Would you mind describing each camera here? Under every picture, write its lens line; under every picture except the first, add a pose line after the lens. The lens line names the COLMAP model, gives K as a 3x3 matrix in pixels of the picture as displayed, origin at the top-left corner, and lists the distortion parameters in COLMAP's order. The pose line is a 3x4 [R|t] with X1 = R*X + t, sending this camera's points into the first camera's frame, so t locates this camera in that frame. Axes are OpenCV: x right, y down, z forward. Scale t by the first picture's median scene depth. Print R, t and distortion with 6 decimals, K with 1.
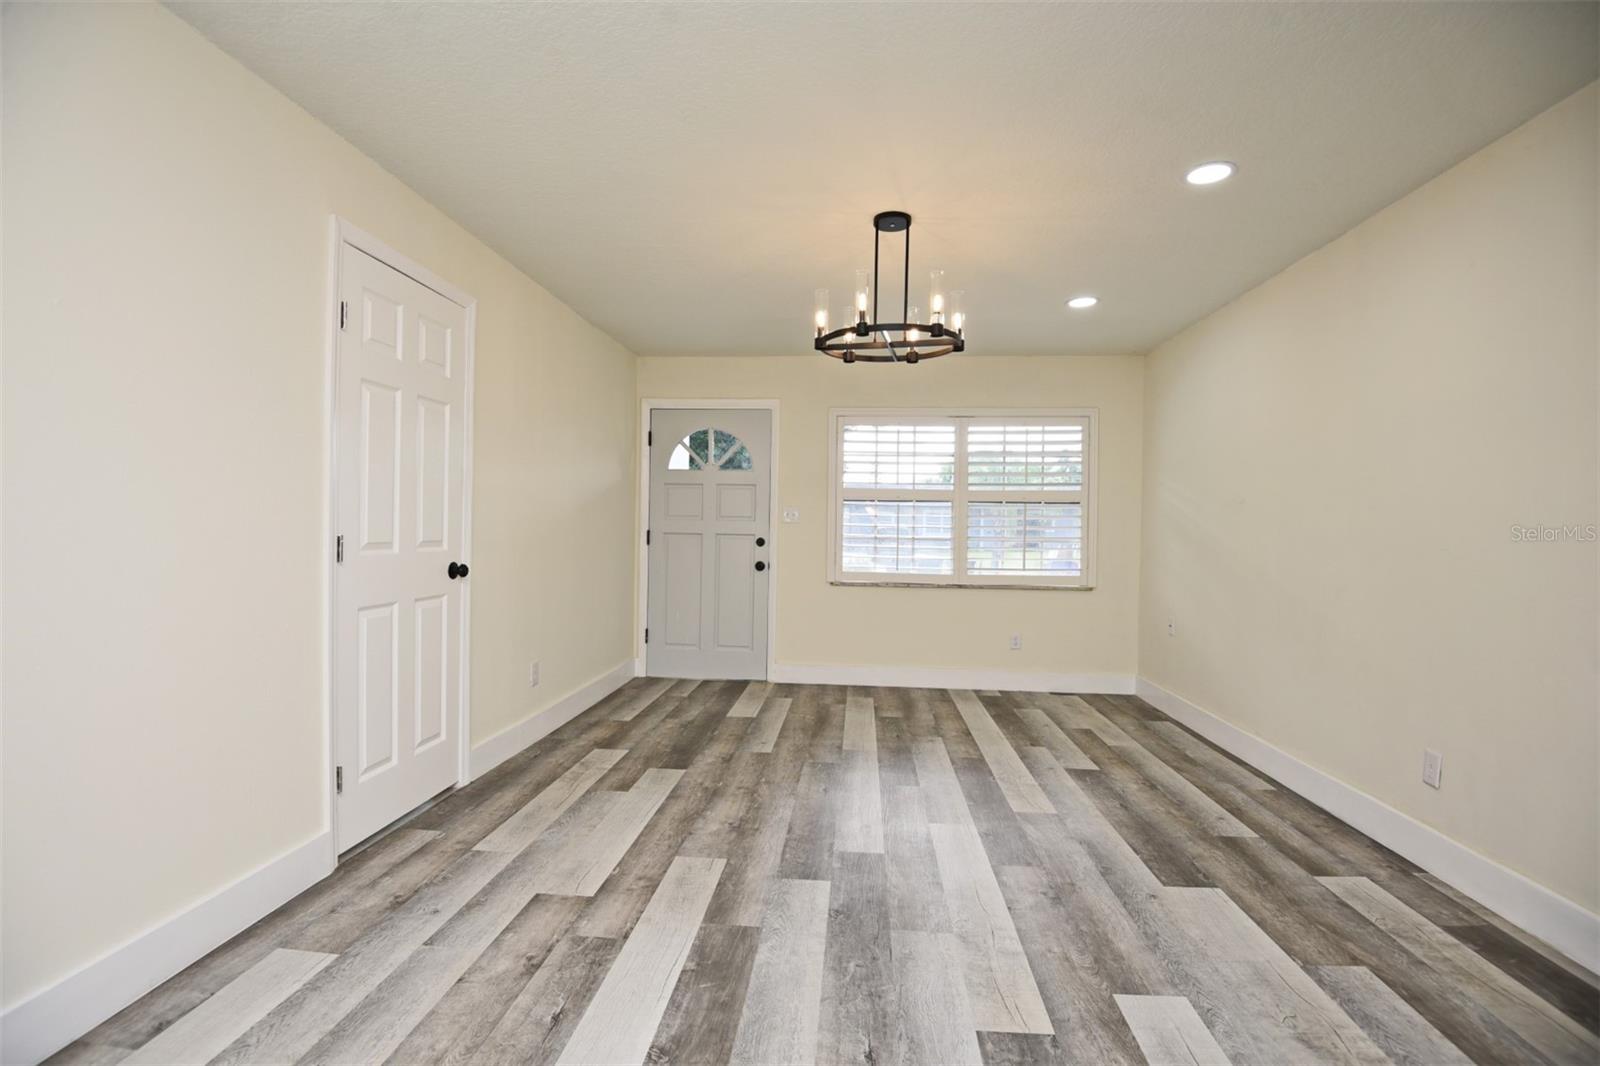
lens RADIAL K [[739.1, 0, 803.2], [0, 739.1, 544.6], [0, 0, 1]] dist [-0.016135, -0.014065]
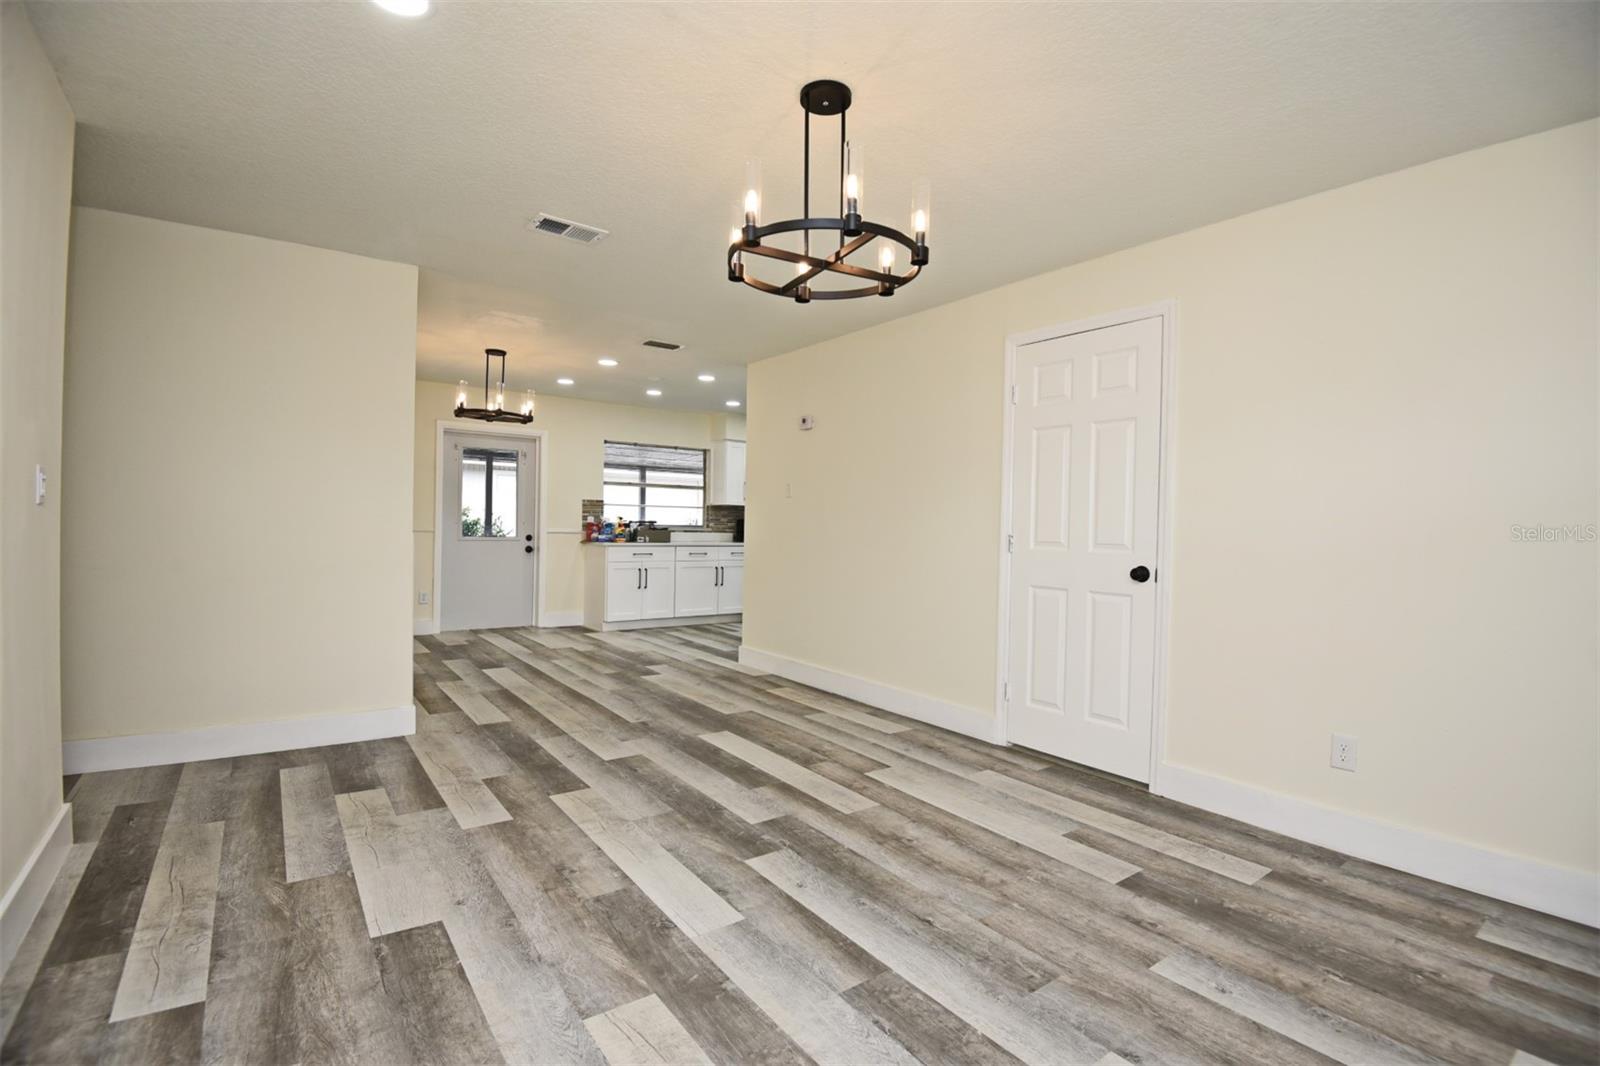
lens RADIAL K [[739.1, 0, 798.1], [0, 739.1, 543.5], [0, 0, 1]] dist [-0.016135, -0.014065]
pose [[-0.759425, -0.016892, -0.650376, 0.576515], [-0.048975, 0.998311, 0.031258, -0.017205], [0.648749, 0.055590, -0.758969, 1.478046]]
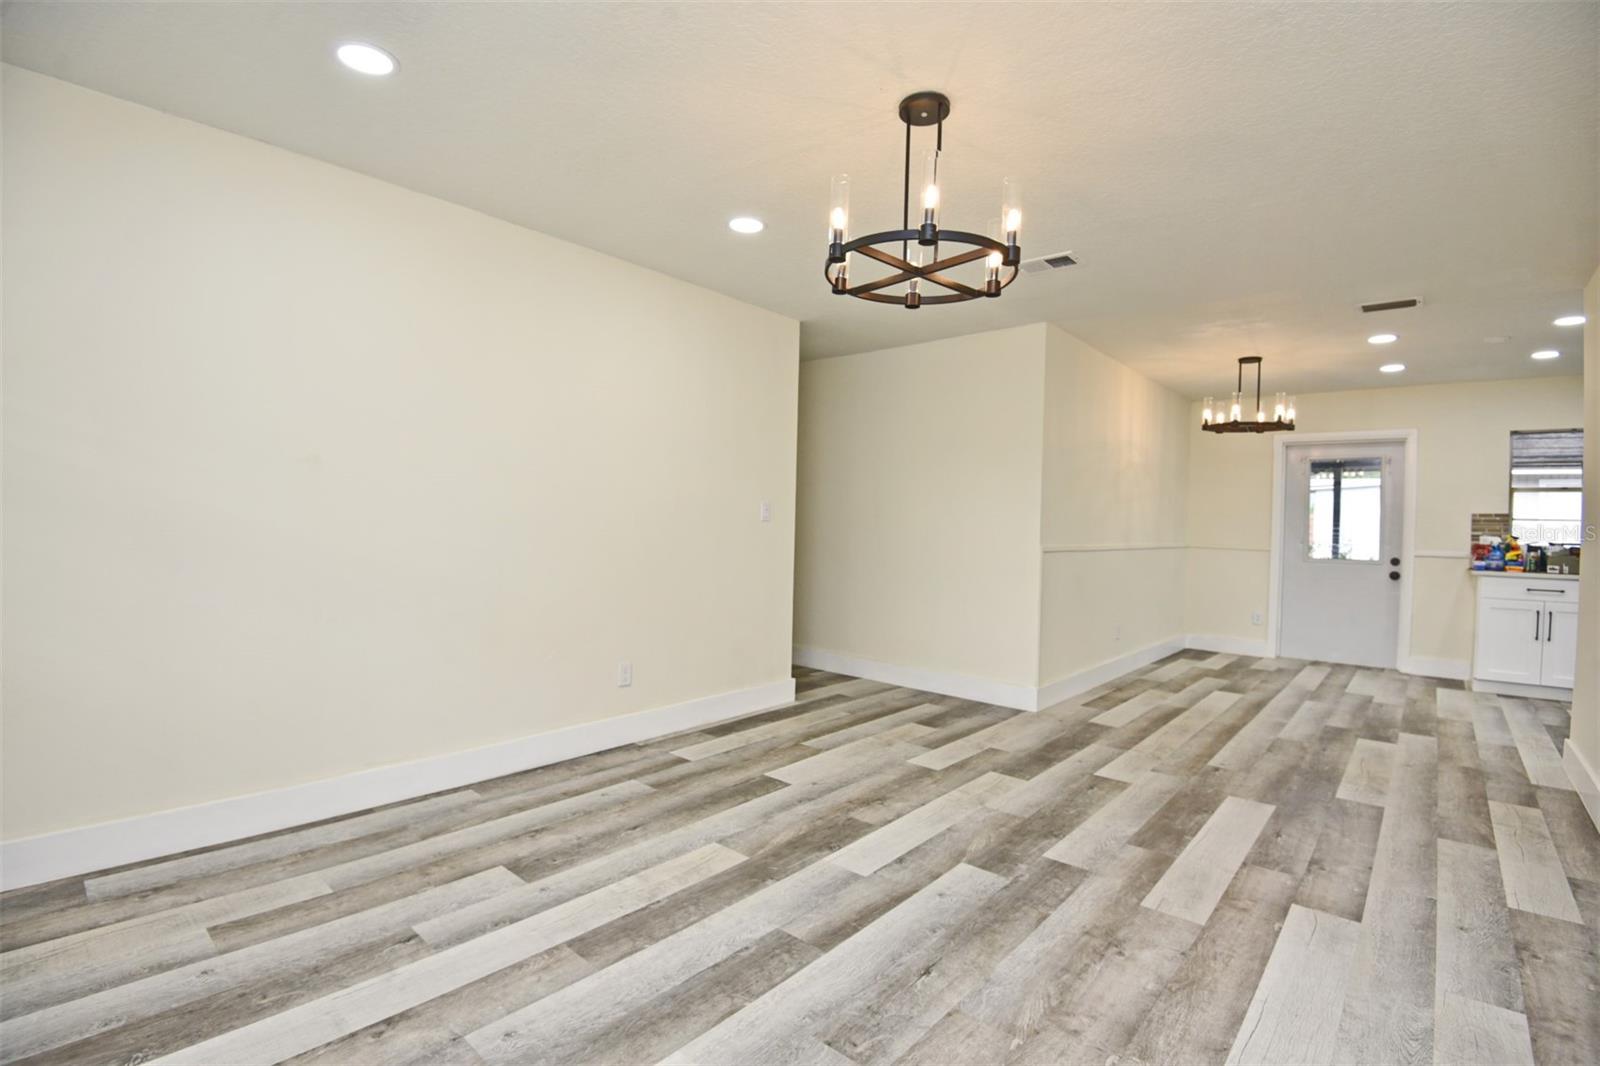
lens RADIAL K [[739.1, 0, 804.2], [0, 739.1, 533.3], [0, 0, 1]] dist [-0.016135, -0.014065]
pose [[-0.802429, -0.048338, 0.594787, -0.231308], [-0.027191, 0.998640, 0.044474, -0.037421], [-0.596128, 0.019514, -0.802652, 1.597442]]
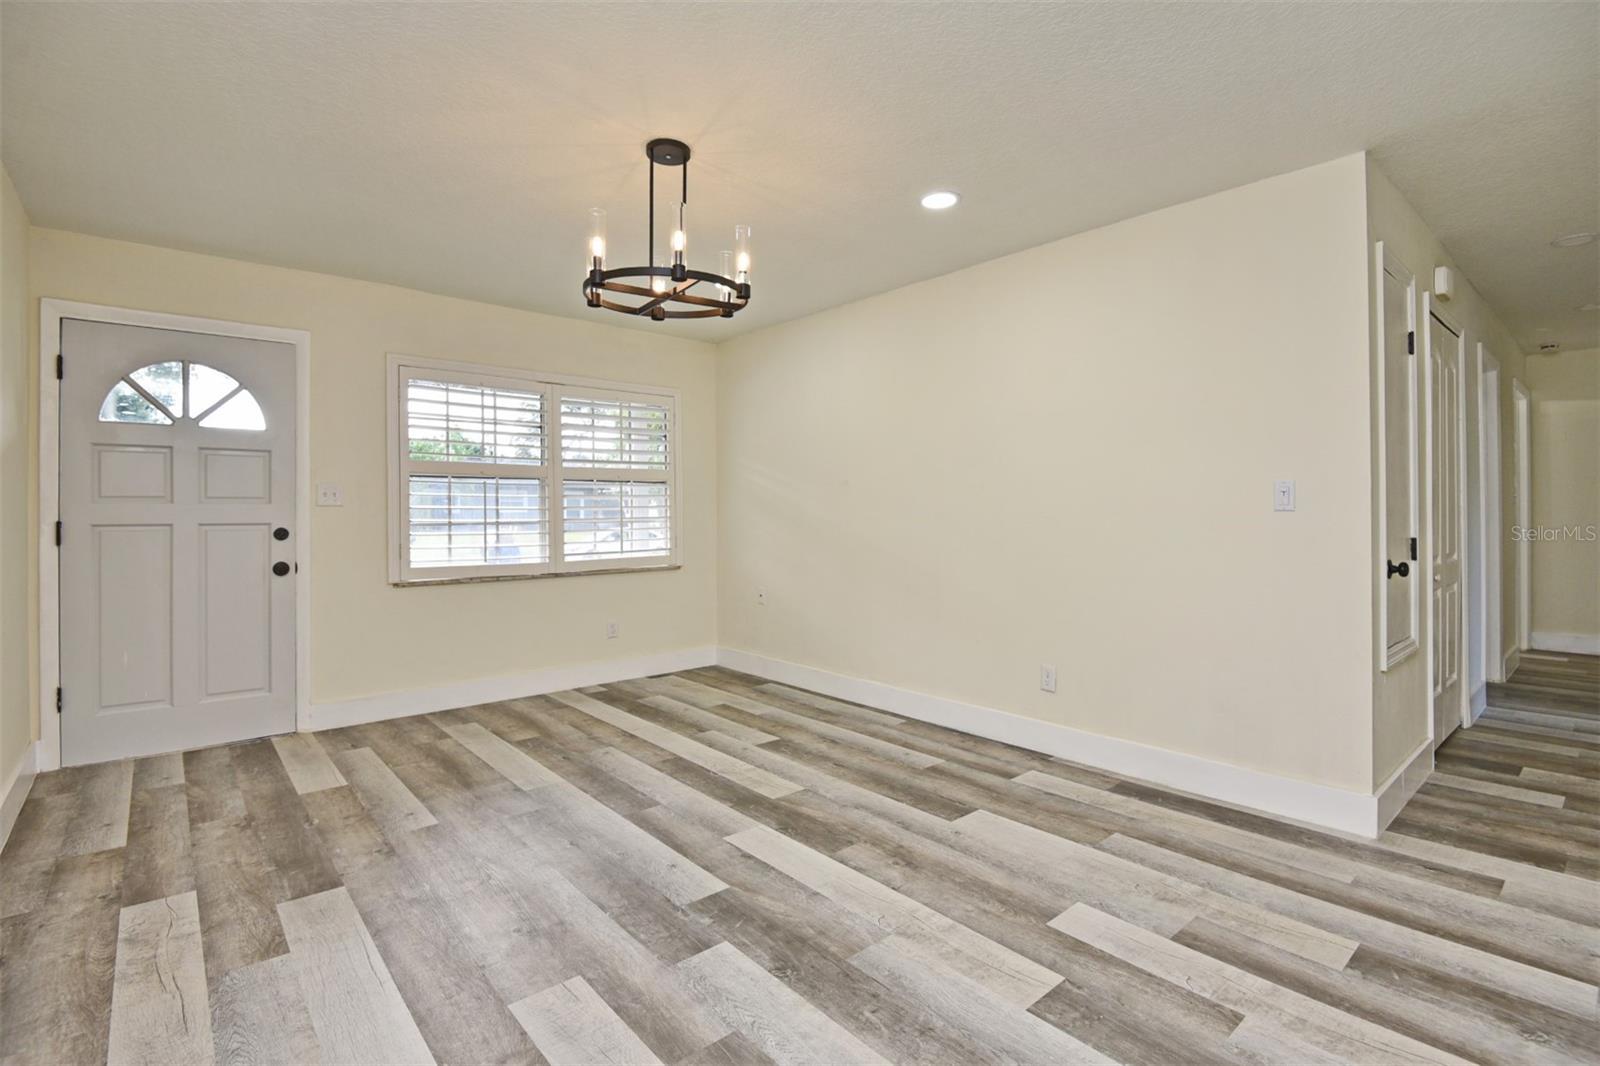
lens RADIAL K [[739.1, 0, 820.7], [0, 739.1, 541.5], [0, 0, 1]] dist [-0.016135, -0.014065]
pose [[0.684573, -0.046580, 0.727455, -0.366994], [0.025281, 0.998873, 0.040168, -0.019981], [-0.728506, -0.009107, 0.684979, 0.279191]]
